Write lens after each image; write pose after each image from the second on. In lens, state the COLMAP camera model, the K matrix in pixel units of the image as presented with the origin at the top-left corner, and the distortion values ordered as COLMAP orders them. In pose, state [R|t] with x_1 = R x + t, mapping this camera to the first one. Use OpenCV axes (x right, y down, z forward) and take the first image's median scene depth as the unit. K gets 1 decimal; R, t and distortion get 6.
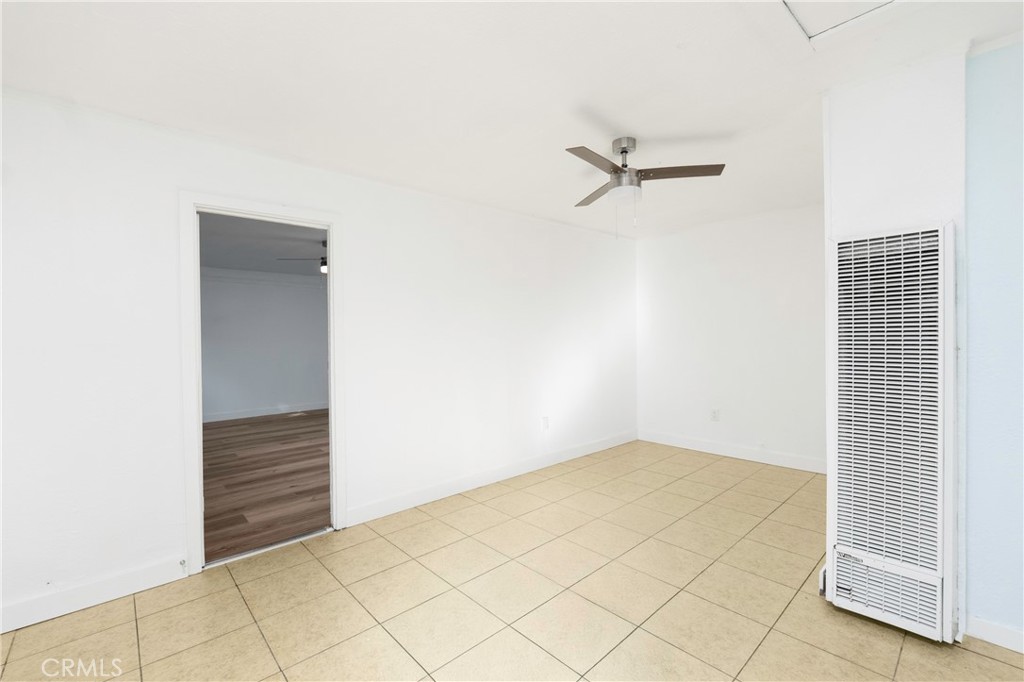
lens RADIAL K [[438.0, 0, 510.1], [0, 438.0, 341.8], [0, 0, 1]] dist [-0.000327, -0.000036]
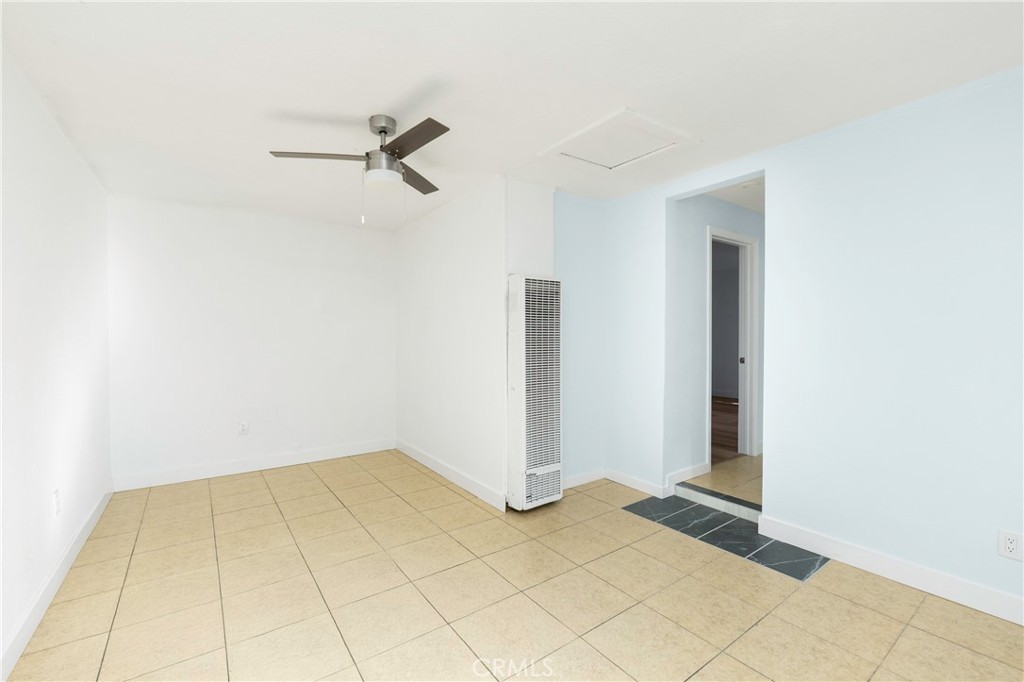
lens RADIAL K [[438.0, 0, 510.1], [0, 438.0, 341.8], [0, 0, 1]] dist [-0.000327, -0.000036]
pose [[0.116611, -0.001374, 0.993177, -0.777516], [0.011349, 0.999936, 0.000051, 0.001251], [-0.993113, 0.011265, 0.116619, 0.828936]]
